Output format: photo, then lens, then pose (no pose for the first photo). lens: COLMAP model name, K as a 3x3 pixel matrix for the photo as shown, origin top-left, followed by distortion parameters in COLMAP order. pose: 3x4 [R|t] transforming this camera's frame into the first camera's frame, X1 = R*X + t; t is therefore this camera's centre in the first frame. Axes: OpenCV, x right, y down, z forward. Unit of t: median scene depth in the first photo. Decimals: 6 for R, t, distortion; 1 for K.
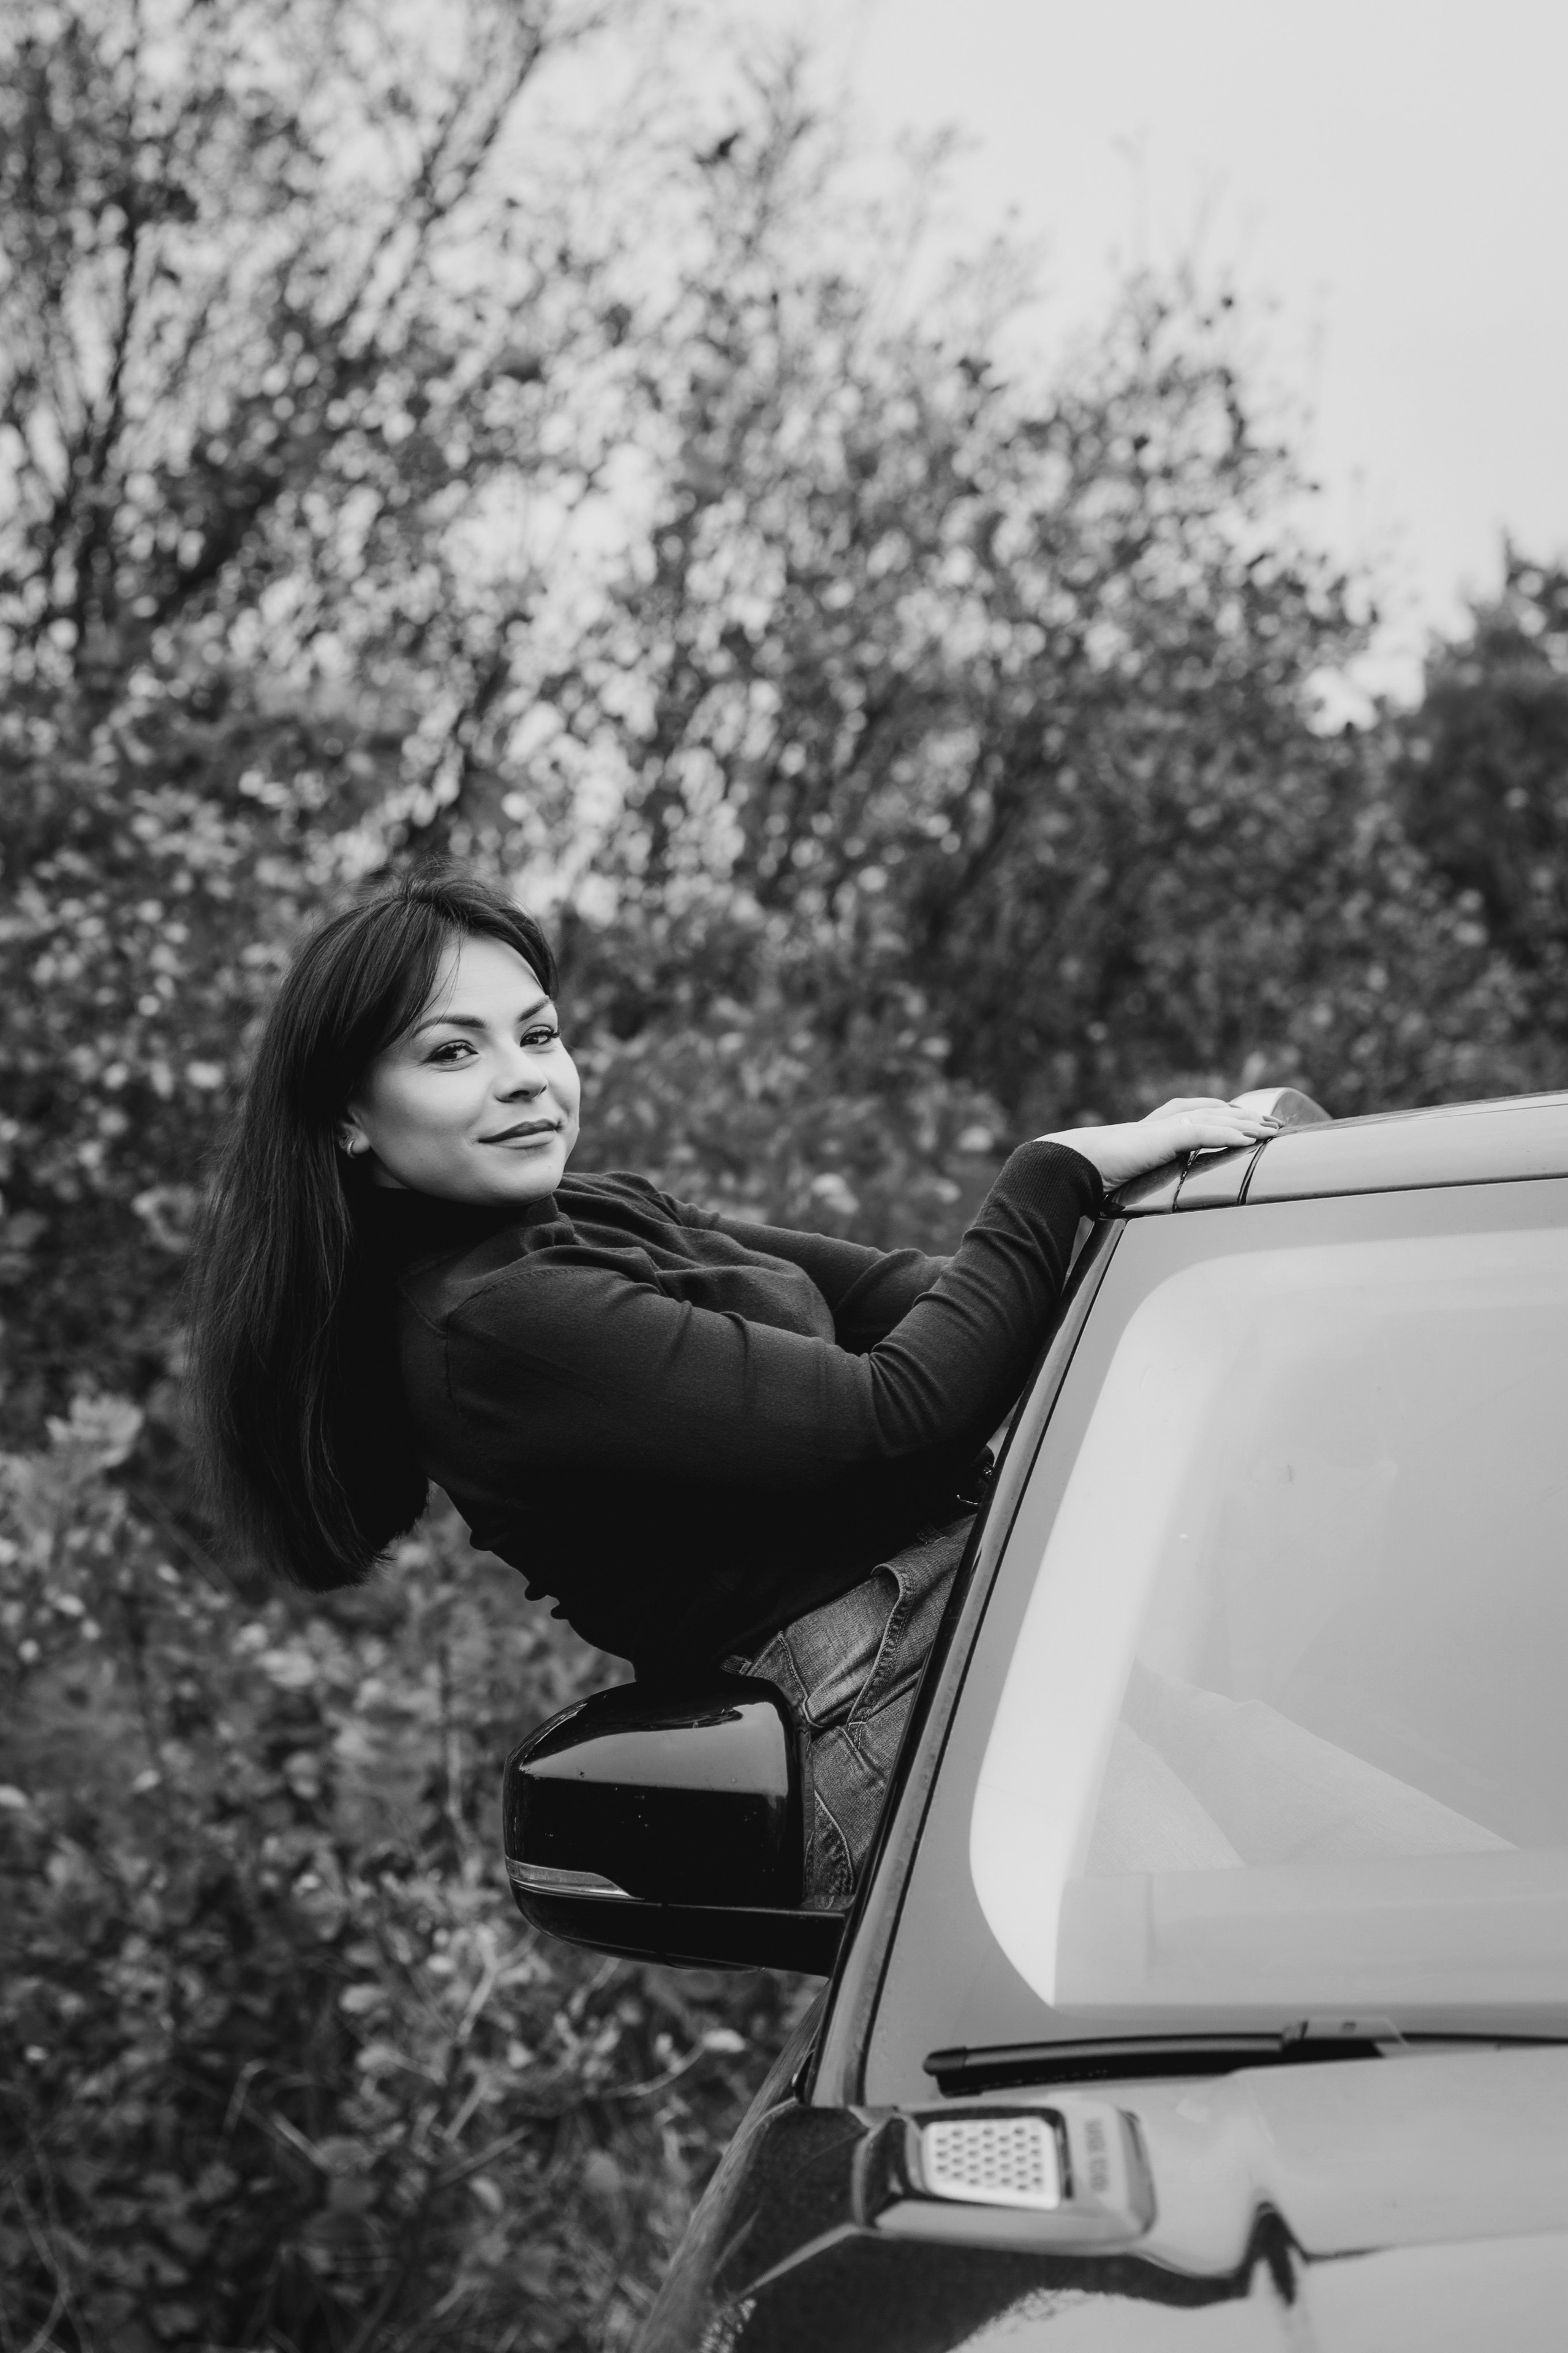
lens RADIAL K [[5963.0, 0, 784.0], [0, 5963.0, 1176.5], [0, 0, 1]] dist [-0.015927, 0.203026]
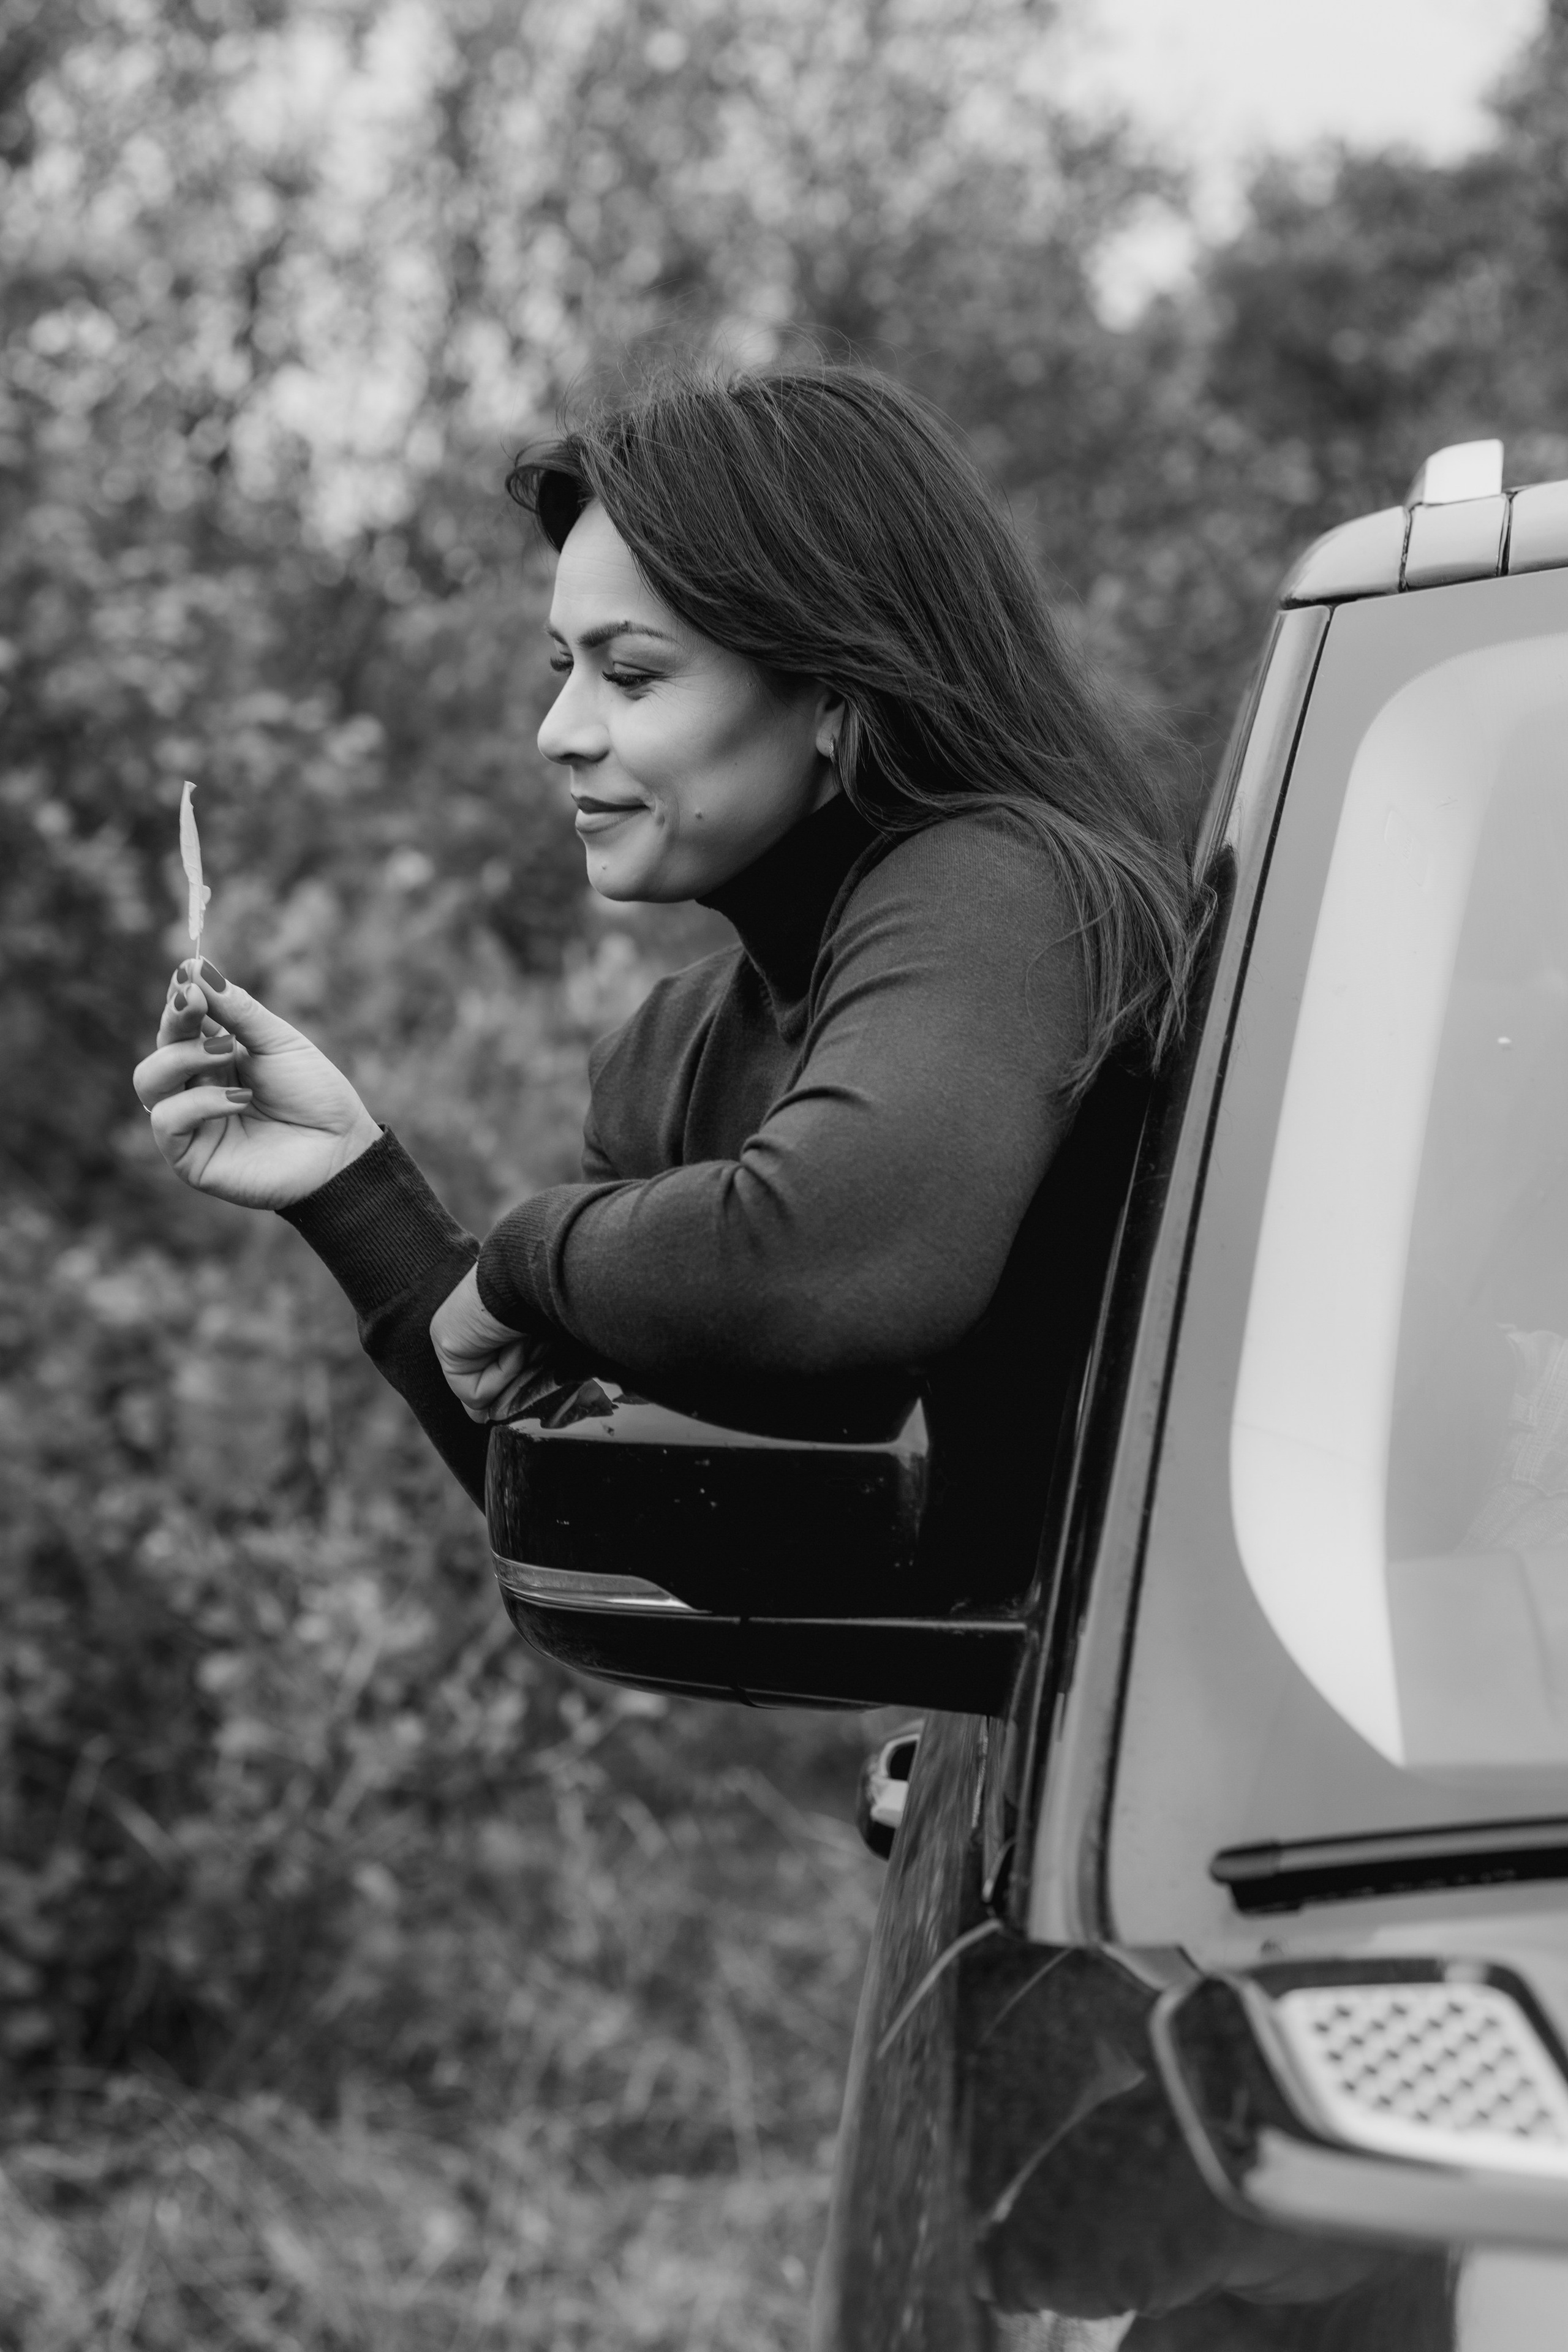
lens RADIAL K [[5961.0, 0, 784.0], [0, 5961.0, 1176.0], [0, 0, 1]] dist [-0.015927, 0.203026]
pose [[0.998602, -0.042027, 0.032072, -0.012456], [0.039846, 0.997034, 0.065843, 0.009781], [-0.034744, -0.064473, 0.997314, 0.116463]]
